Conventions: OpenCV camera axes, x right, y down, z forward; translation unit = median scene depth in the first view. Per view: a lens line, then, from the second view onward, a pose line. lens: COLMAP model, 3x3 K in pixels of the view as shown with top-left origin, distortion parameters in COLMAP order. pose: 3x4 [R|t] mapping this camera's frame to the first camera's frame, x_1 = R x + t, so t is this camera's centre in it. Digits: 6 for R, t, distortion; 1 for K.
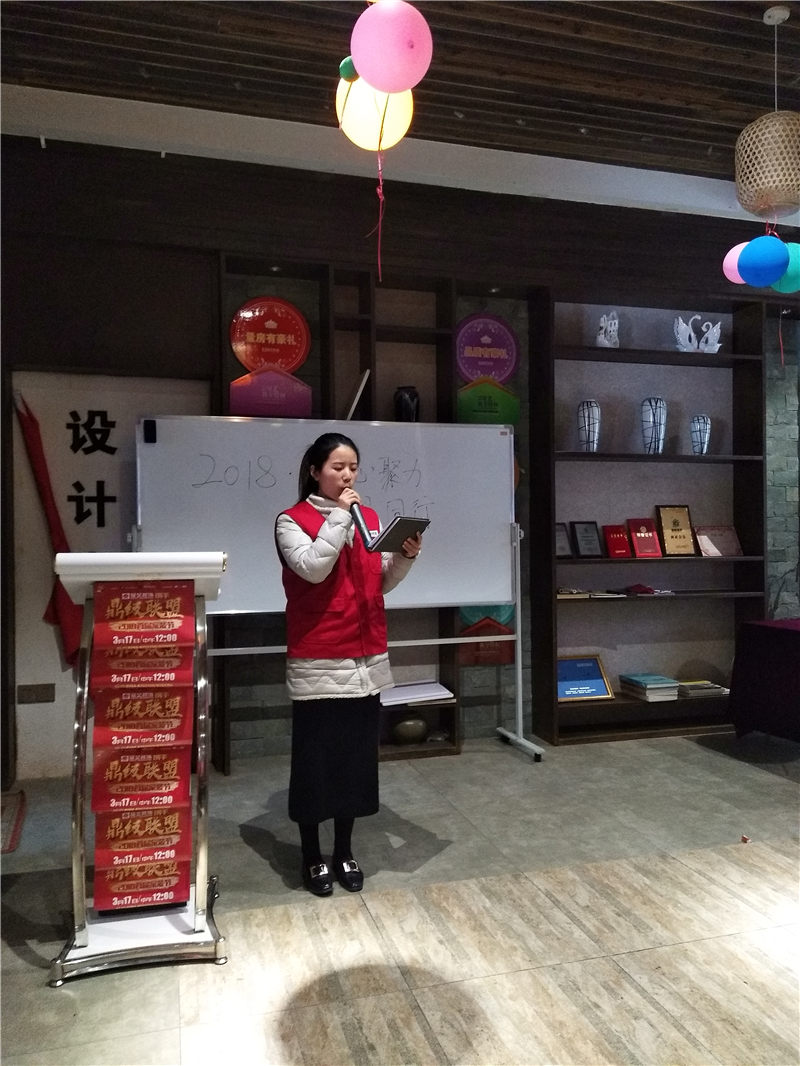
lens RADIAL K [[805.4, 0, 395.5], [0, 805.4, 532.8], [0, 0, 1]] dist [0.075461, -0.101240]
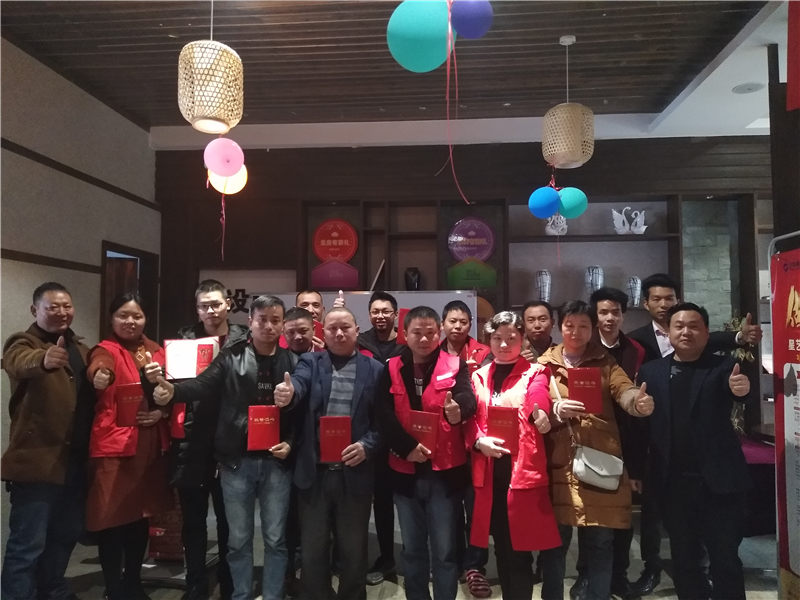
lens RADIAL K [[604.4, 0, 399.5], [0, 604.4, 297.1], [0, 0, 1]] dist [0.075461, -0.101240]
pose [[0.933701, -0.011496, -0.357868, 0.420965], [-0.007341, 0.998660, -0.051233, -0.060825], [0.357978, 0.050463, 0.932365, -0.127562]]
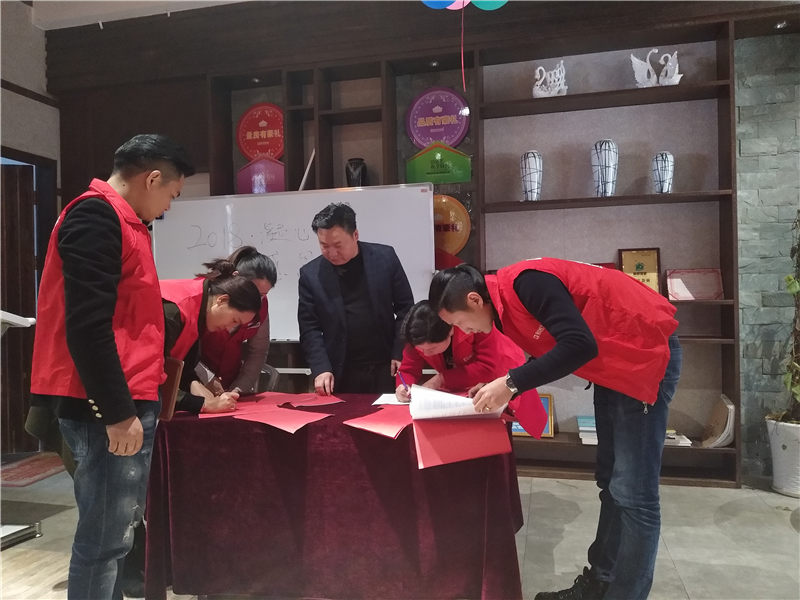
lens RADIAL K [[604.4, 0, 399.3], [0, 604.4, 299.2], [0, 0, 1]] dist [0.075461, -0.101240]
pose [[0.868105, -0.004175, -0.496362, 0.520599], [0.009905, 0.999911, 0.008912, 0.020621], [0.496281, -0.012653, 0.868070, 0.245393]]
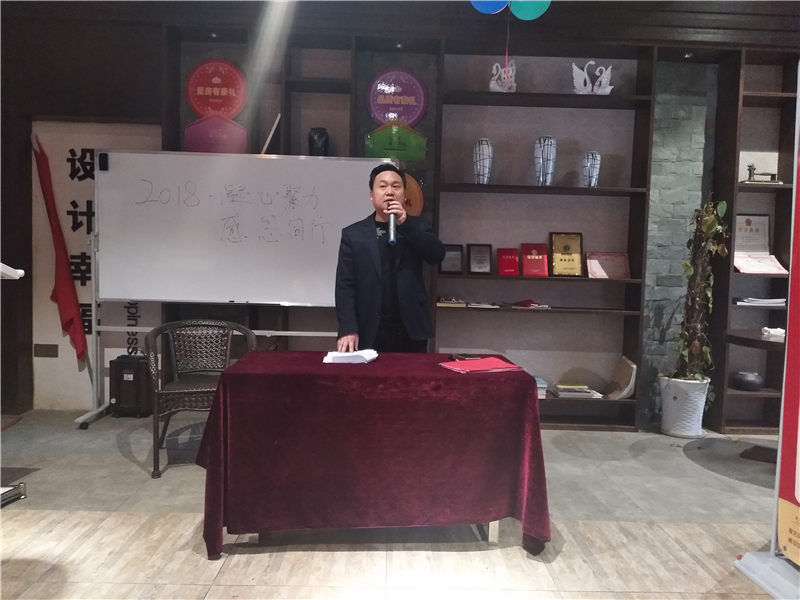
lens RADIAL K [[604.4, 0, 397.9], [0, 604.4, 299.8], [0, 0, 1]] dist [0.075461, -0.101240]
pose [[0.966092, 0.049949, -0.253322, 0.381950], [-0.036556, 0.997687, 0.057309, 0.023370], [0.255599, -0.046106, 0.965683, 0.120270]]
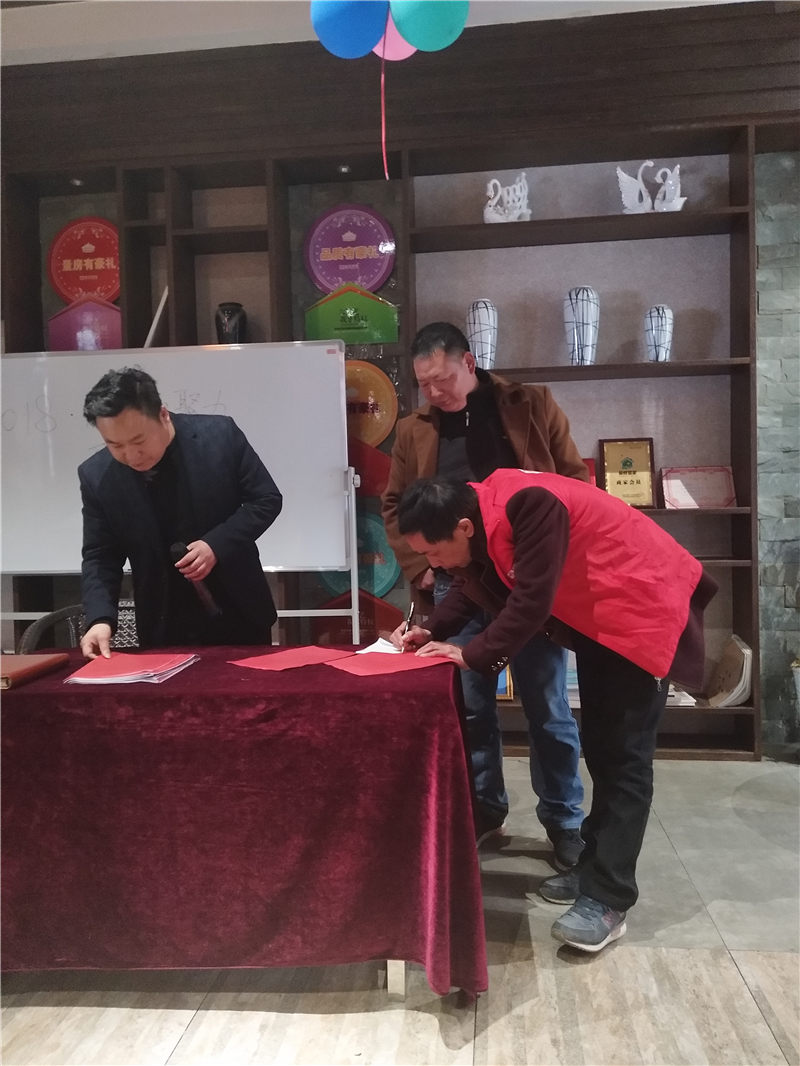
lens RADIAL K [[805.4, 0, 403.0], [0, 805.4, 531.6], [0, 0, 1]] dist [0.075461, -0.101240]
pose [[0.925233, -0.001985, -0.379393, 0.491076], [0.012564, 0.999598, 0.025410, 0.031708], [0.379190, -0.028276, 0.924887, 0.298378]]
